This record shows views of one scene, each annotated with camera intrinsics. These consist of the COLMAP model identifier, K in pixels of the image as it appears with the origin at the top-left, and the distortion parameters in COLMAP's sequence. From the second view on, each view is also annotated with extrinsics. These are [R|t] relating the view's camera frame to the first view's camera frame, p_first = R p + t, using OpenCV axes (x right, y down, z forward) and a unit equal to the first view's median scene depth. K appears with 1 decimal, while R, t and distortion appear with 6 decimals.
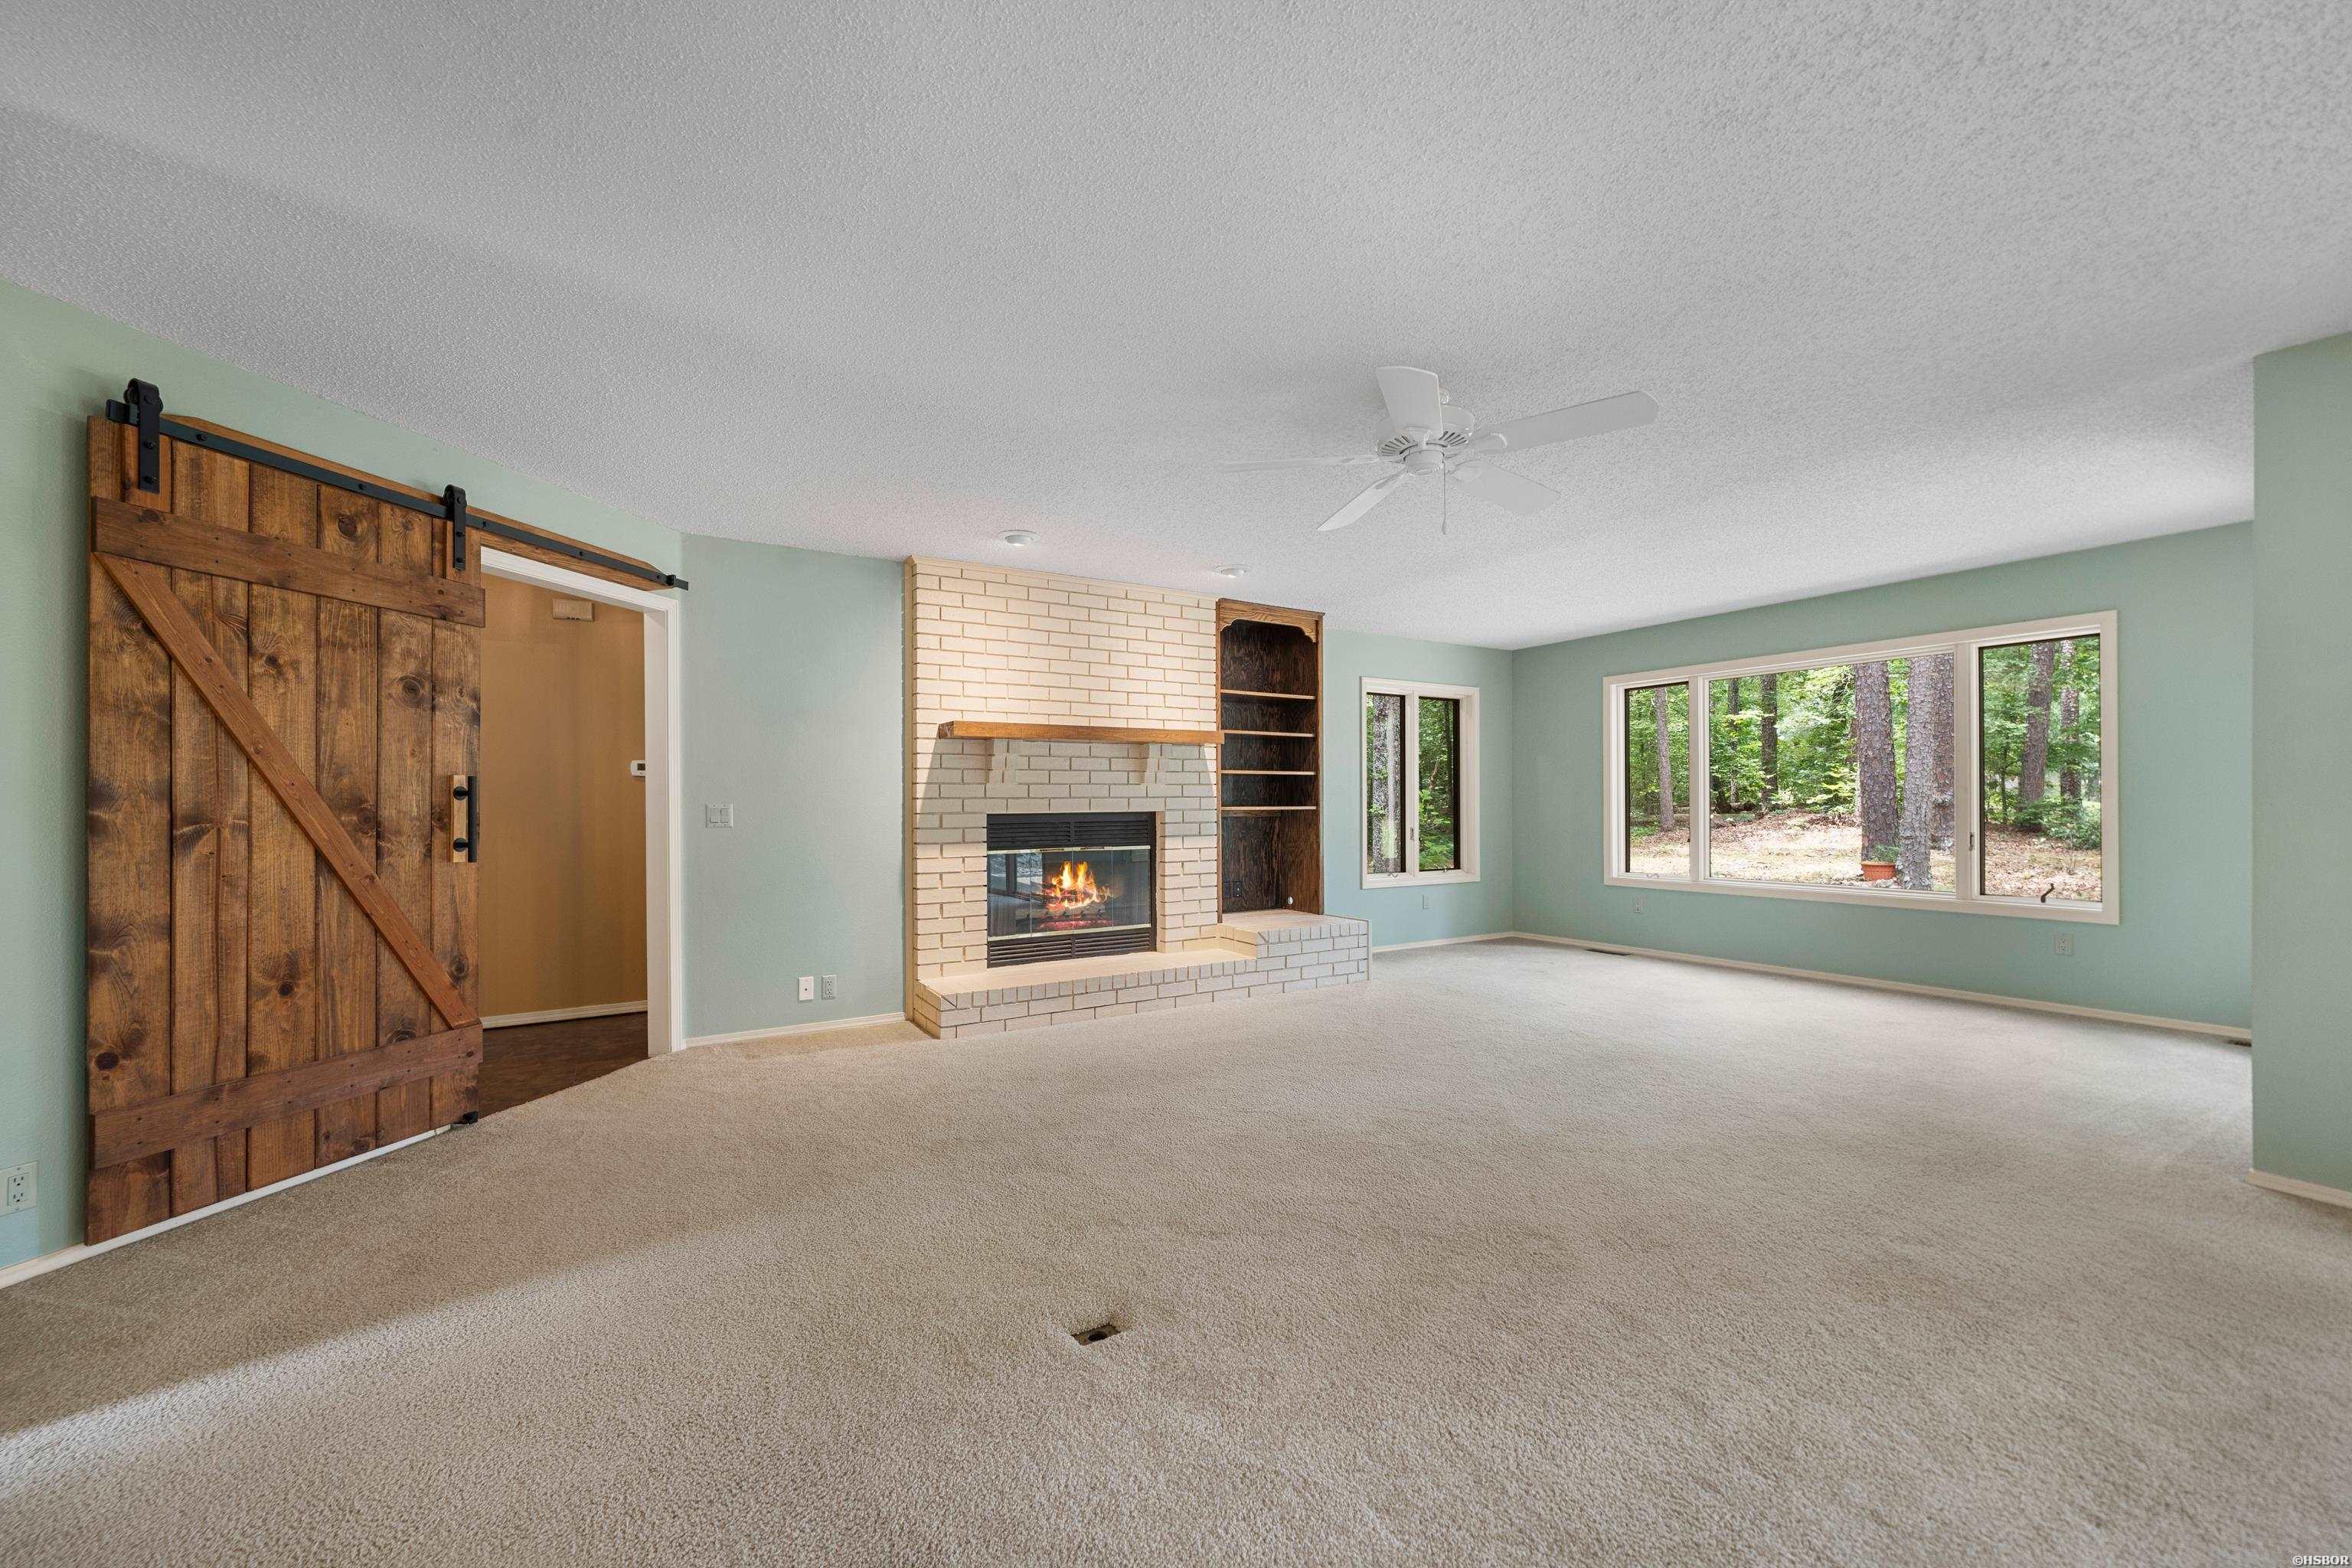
lens RADIAL K [[932.9, 0, 1175.2], [0, 932.9, 803.1], [0, 0, 1]] dist [0.000666, 0.000118]
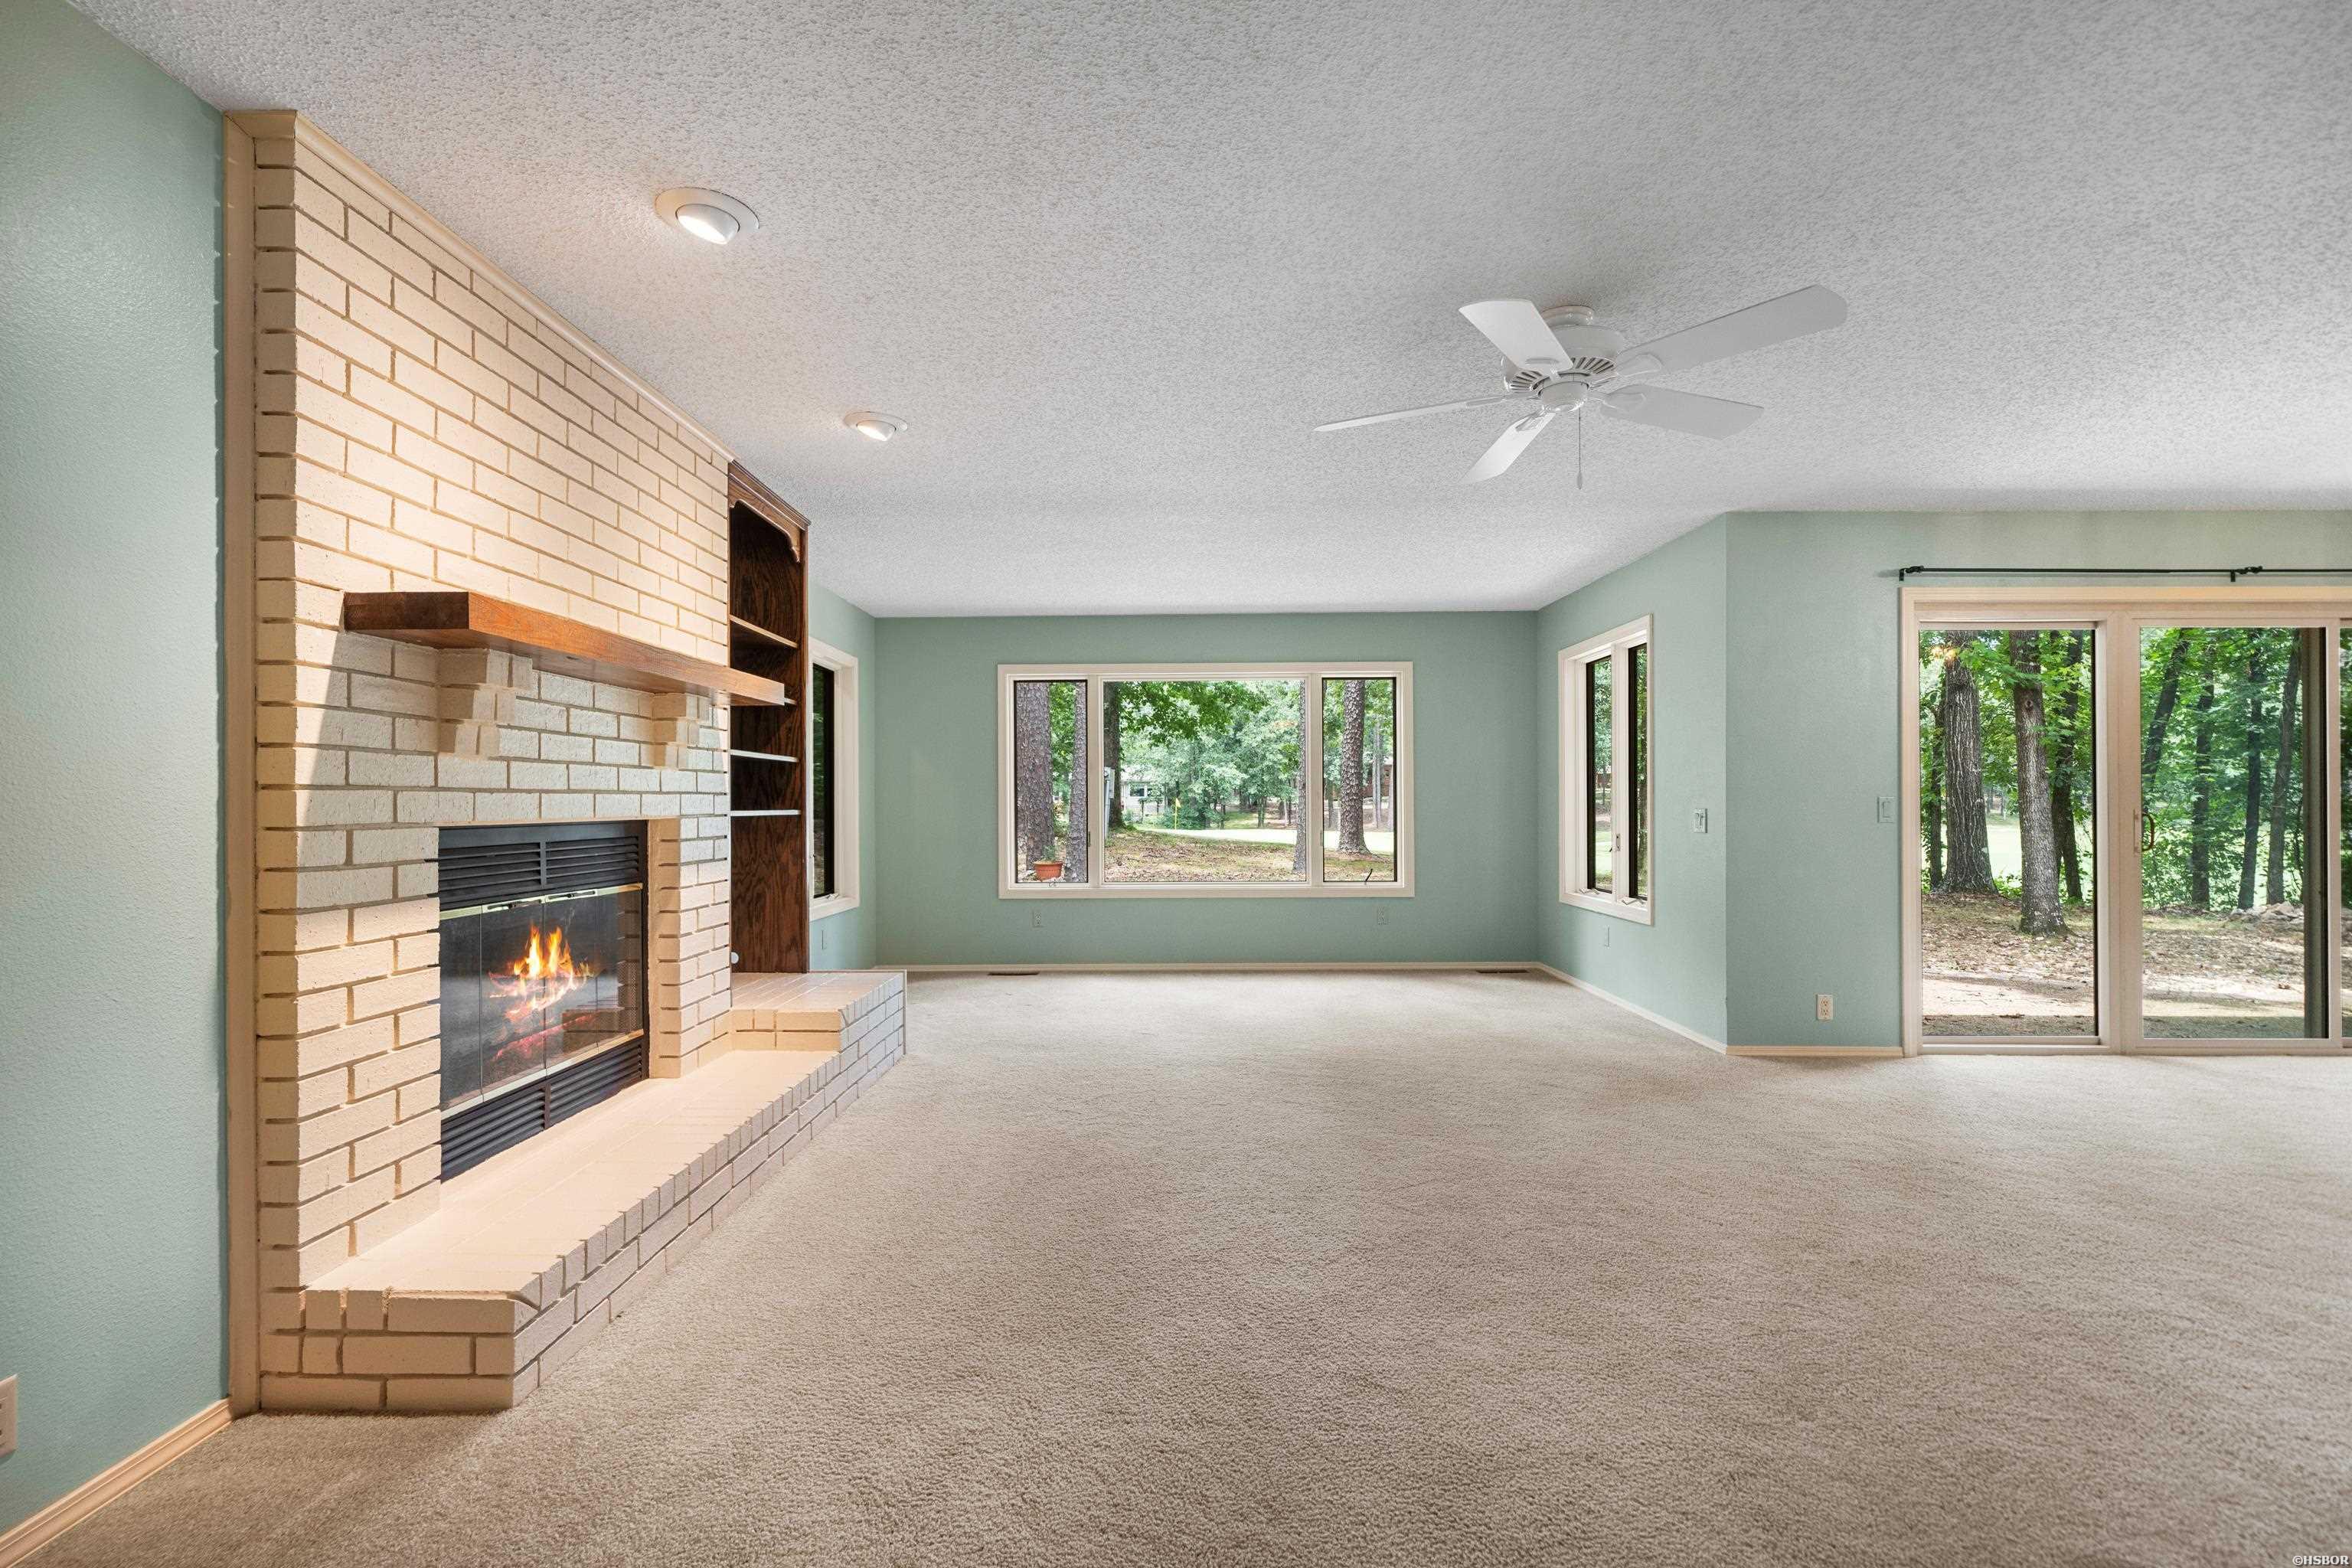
lens RADIAL K [[1050.1, 0, 1173.0], [0, 1050.1, 801.7], [0, 0, 1]] dist [0.000979, 0.000125]
pose [[0.526980, 0.005760, 0.849858, -0.418854], [0.000767, 0.999973, -0.007253, 0.003905], [-0.849878, 0.004474, 0.526961, 0.465932]]
